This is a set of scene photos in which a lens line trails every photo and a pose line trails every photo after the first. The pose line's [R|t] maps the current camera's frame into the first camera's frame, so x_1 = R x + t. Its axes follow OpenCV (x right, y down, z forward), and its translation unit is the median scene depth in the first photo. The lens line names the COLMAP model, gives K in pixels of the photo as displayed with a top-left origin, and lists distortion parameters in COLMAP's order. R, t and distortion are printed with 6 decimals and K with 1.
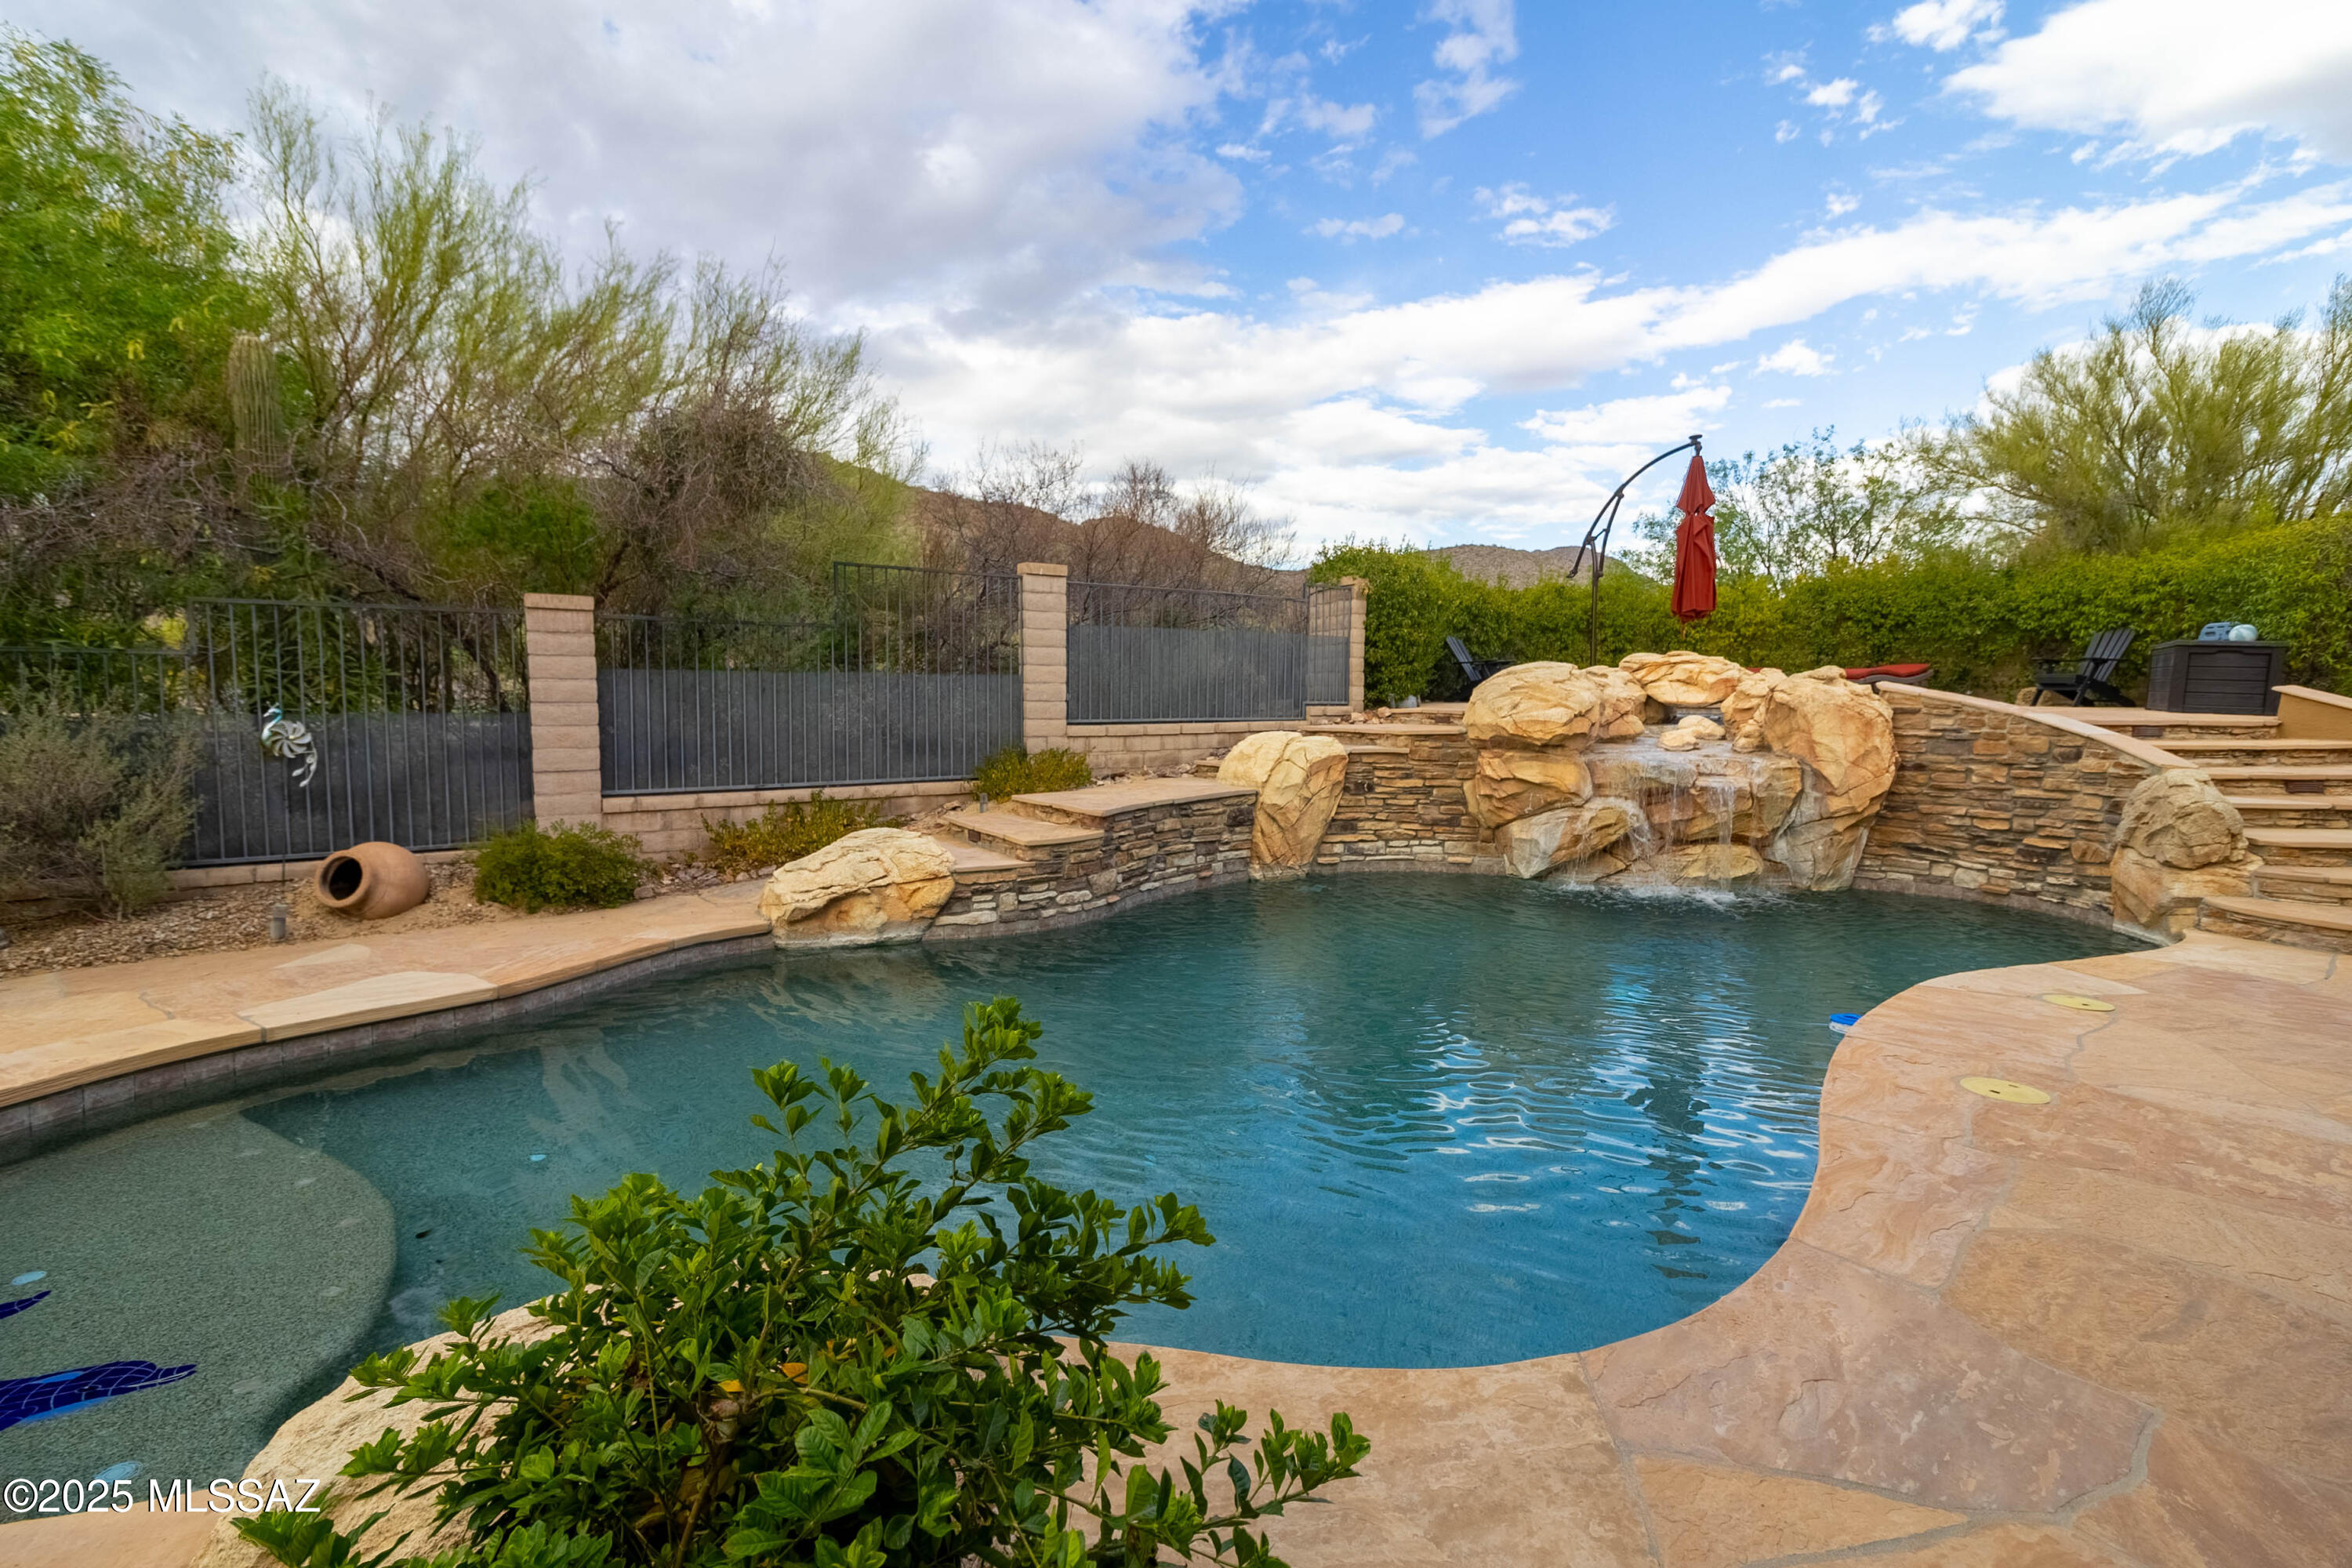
lens RADIAL K [[1081.0, 0, 1176.0], [0, 1081.0, 773.5], [0, 0, 1]] dist [0.003635, 0.000042]
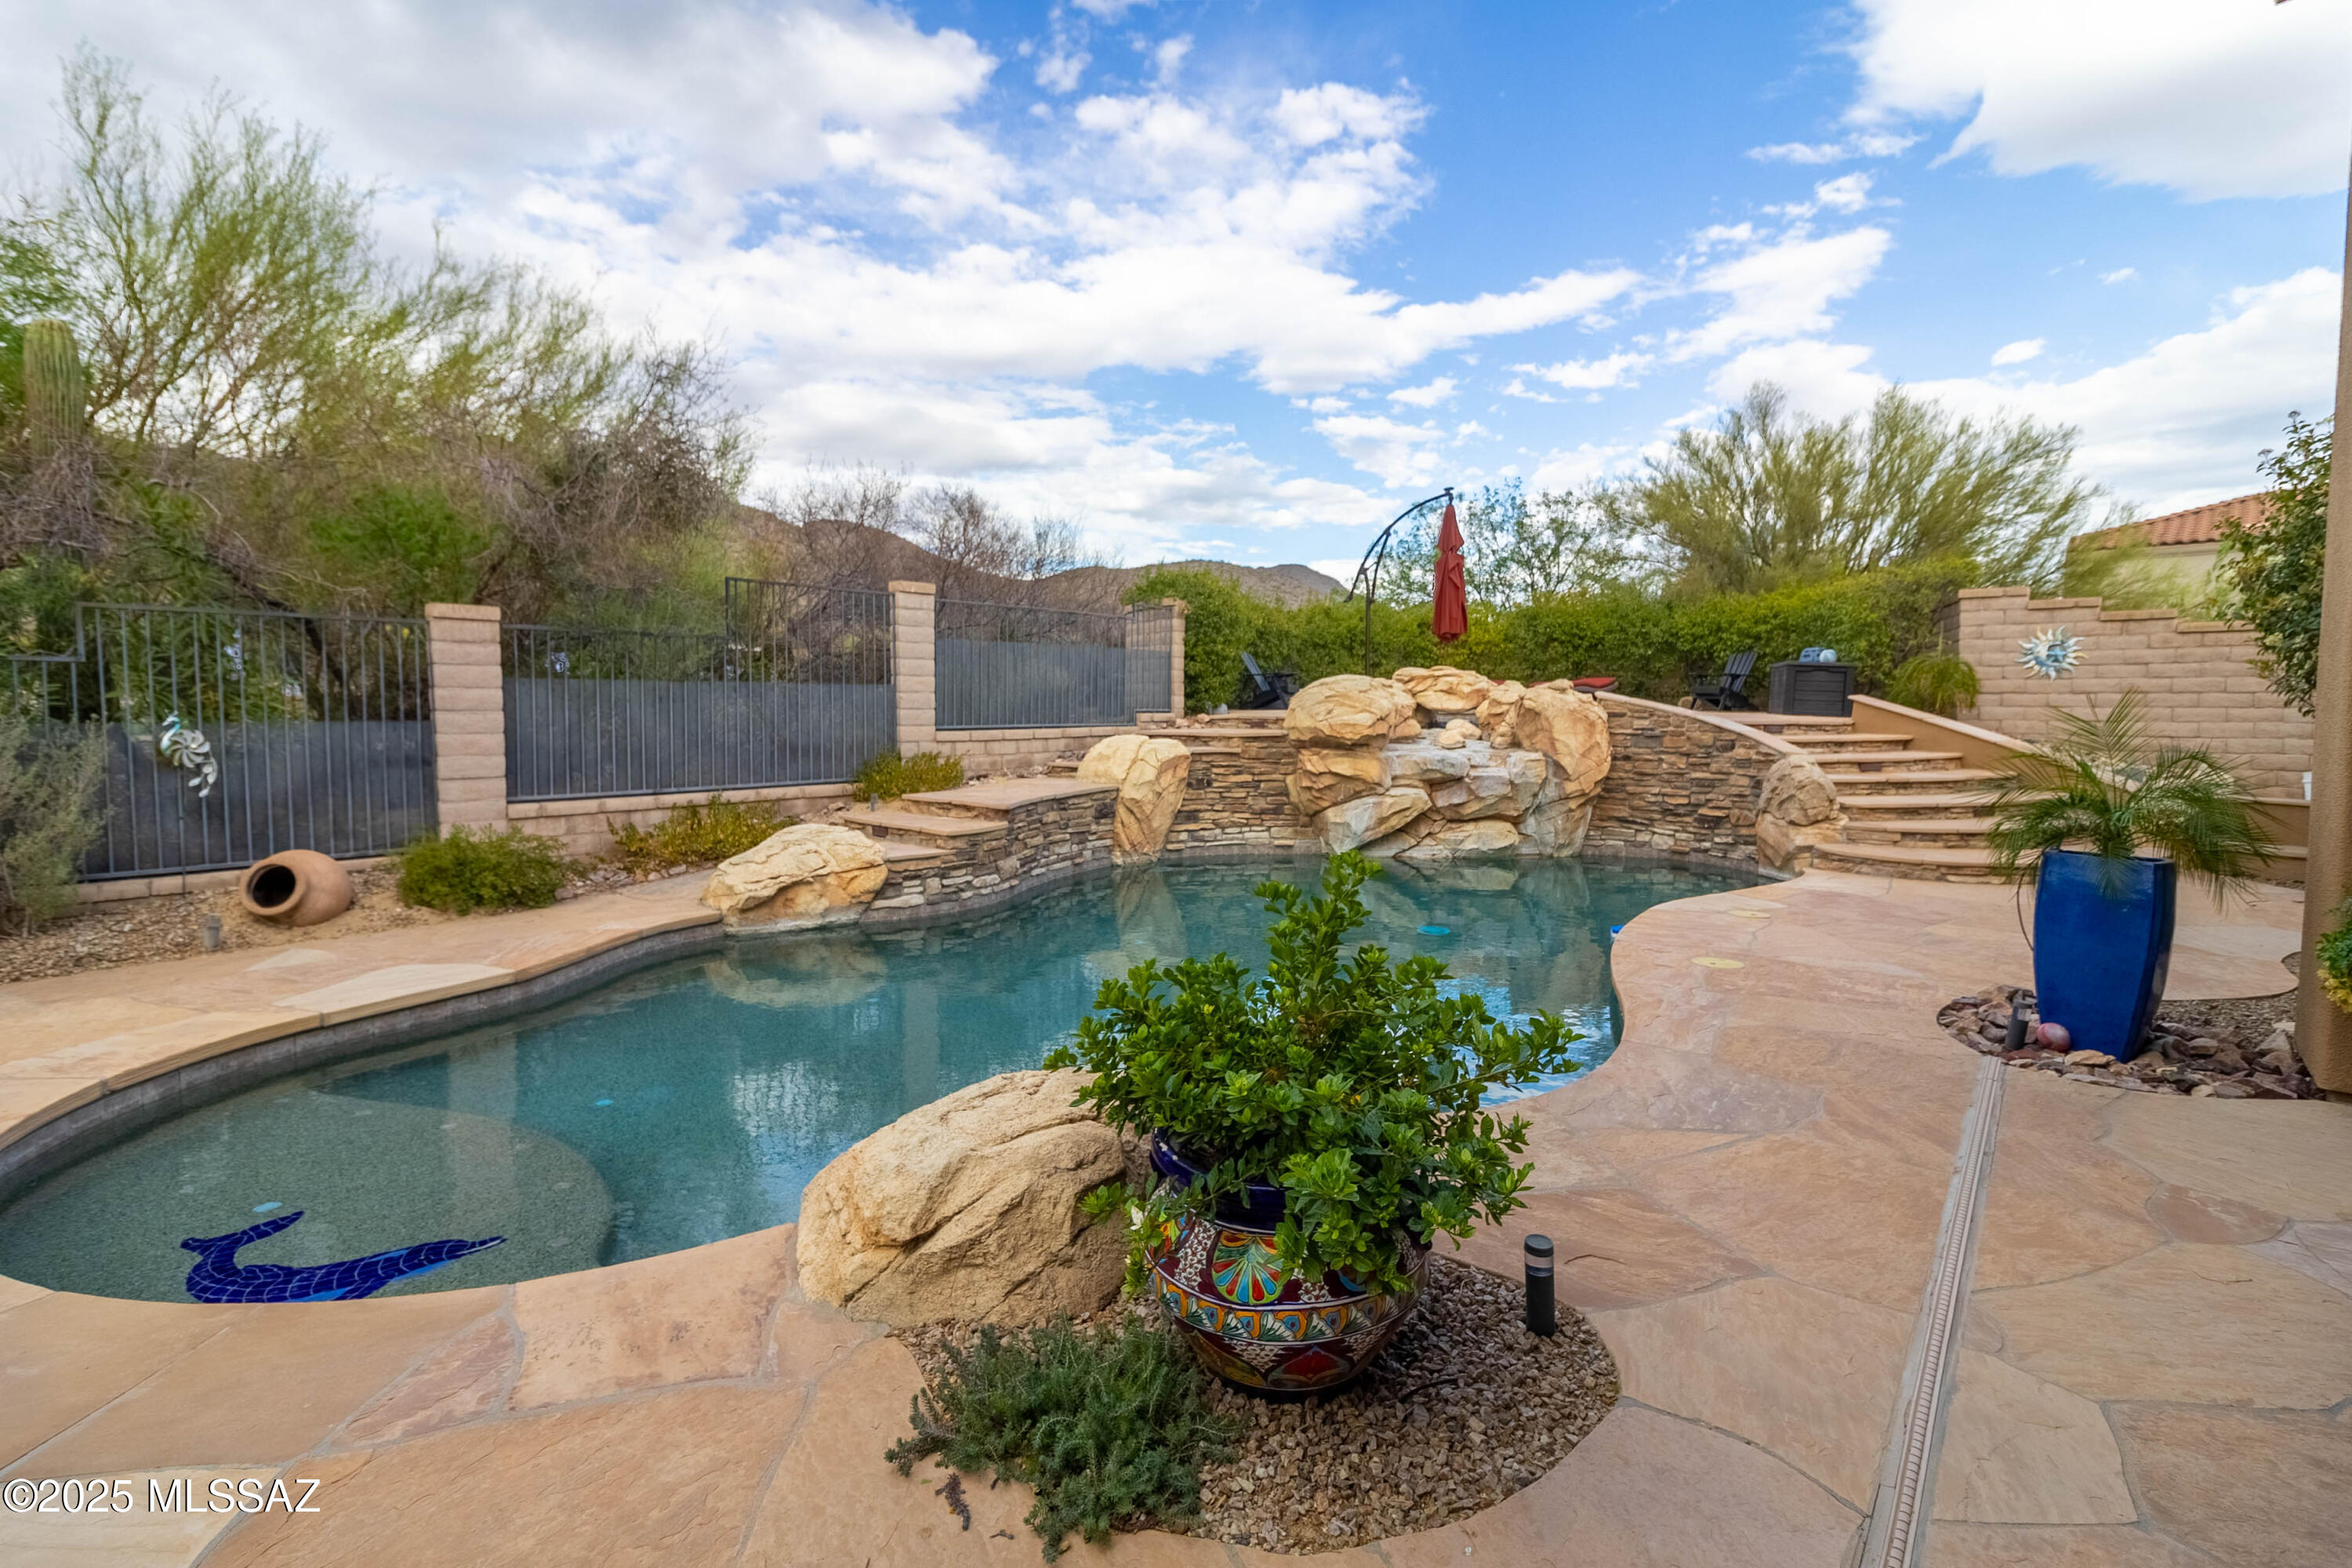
lens RADIAL K [[1081.0, 0, 1176.0], [0, 1081.0, 773.5], [0, 0, 1]] dist [0.003635, 0.000042]
pose [[0.971168, -0.016826, 0.237802, -0.149428], [0.018978, 0.999797, -0.006766, 0.011826], [-0.237639, 0.011084, 0.971290, -0.132912]]
